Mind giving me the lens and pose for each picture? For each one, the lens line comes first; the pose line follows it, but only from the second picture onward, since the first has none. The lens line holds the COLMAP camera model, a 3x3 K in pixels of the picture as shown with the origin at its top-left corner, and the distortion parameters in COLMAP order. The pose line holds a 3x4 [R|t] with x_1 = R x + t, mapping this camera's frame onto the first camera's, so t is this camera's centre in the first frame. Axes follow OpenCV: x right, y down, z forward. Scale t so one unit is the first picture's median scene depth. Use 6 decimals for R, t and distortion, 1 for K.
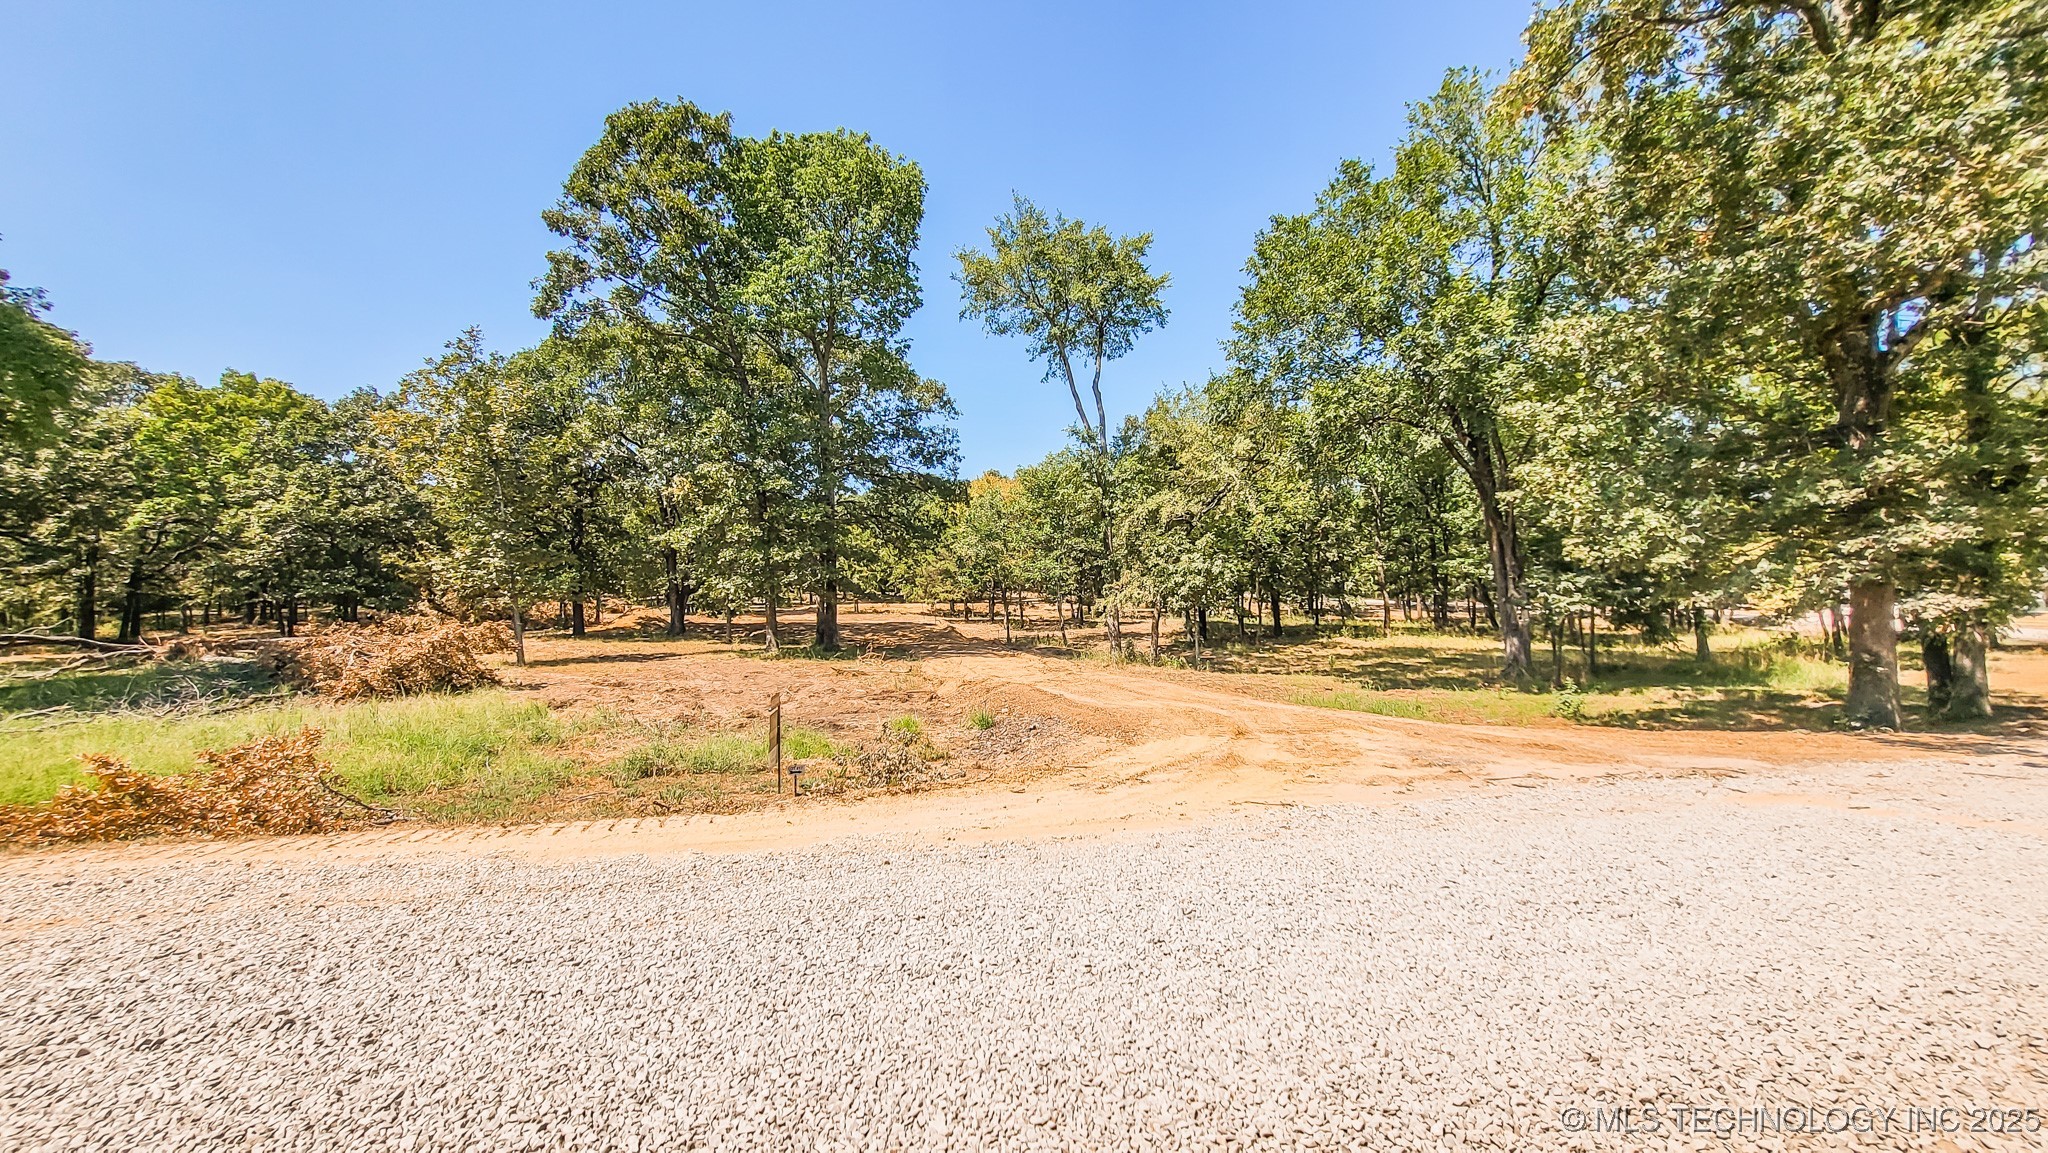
lens RADIAL K [[806.3, 0, 1022.3], [0, 806.3, 573.4], [0, 0, 1]] dist [0.016343, -0.000079]
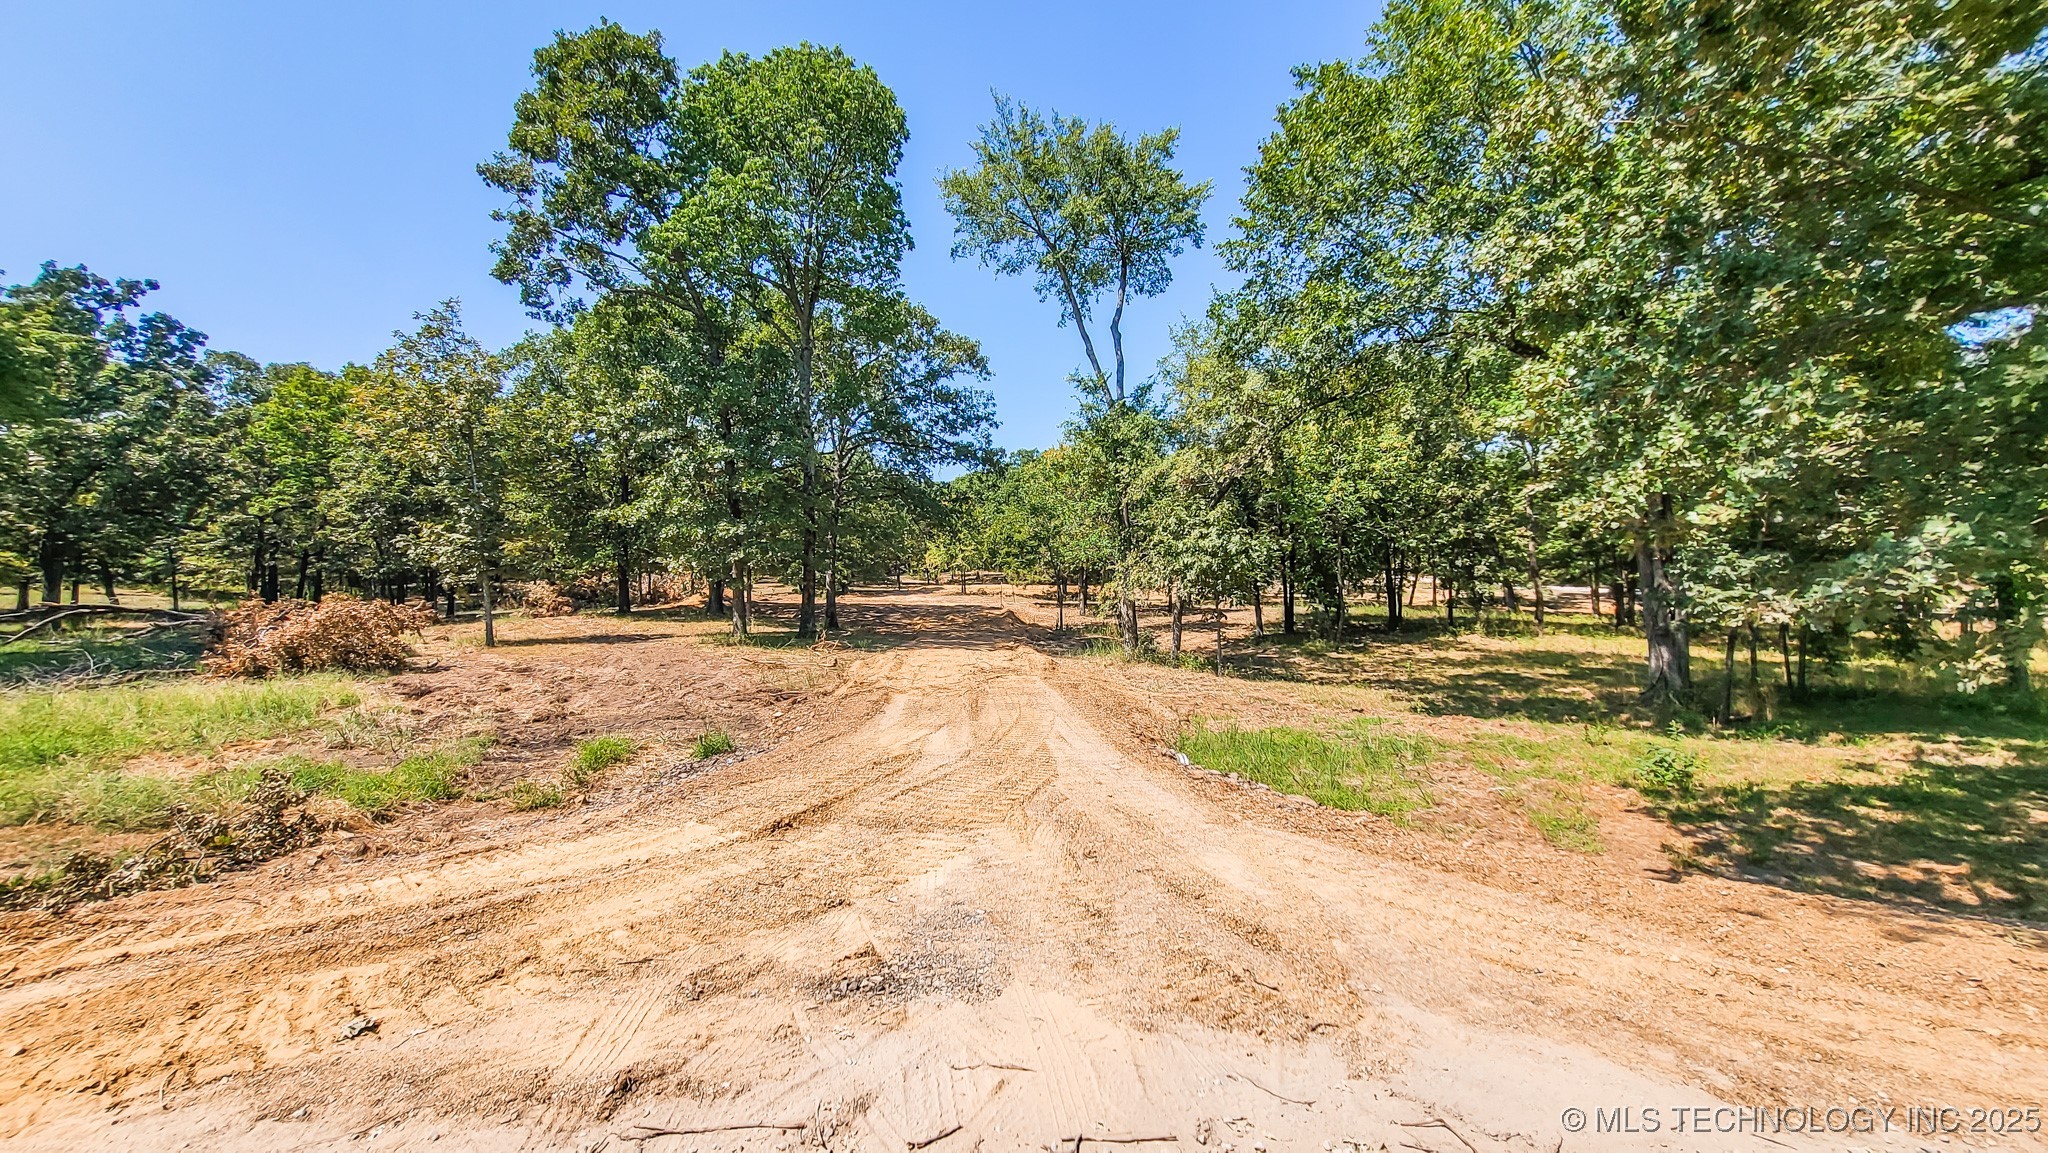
lens RADIAL K [[806.3, 0, 1025.6], [0, 806.3, 577.5], [0, 0, 1]] dist [0.016343, -0.000079]
pose [[0.974252, 0.010344, -0.225223, 0.196531], [-0.004127, 0.999598, 0.028060, 0.002584], [0.225423, -0.026408, 0.973903, 0.172106]]
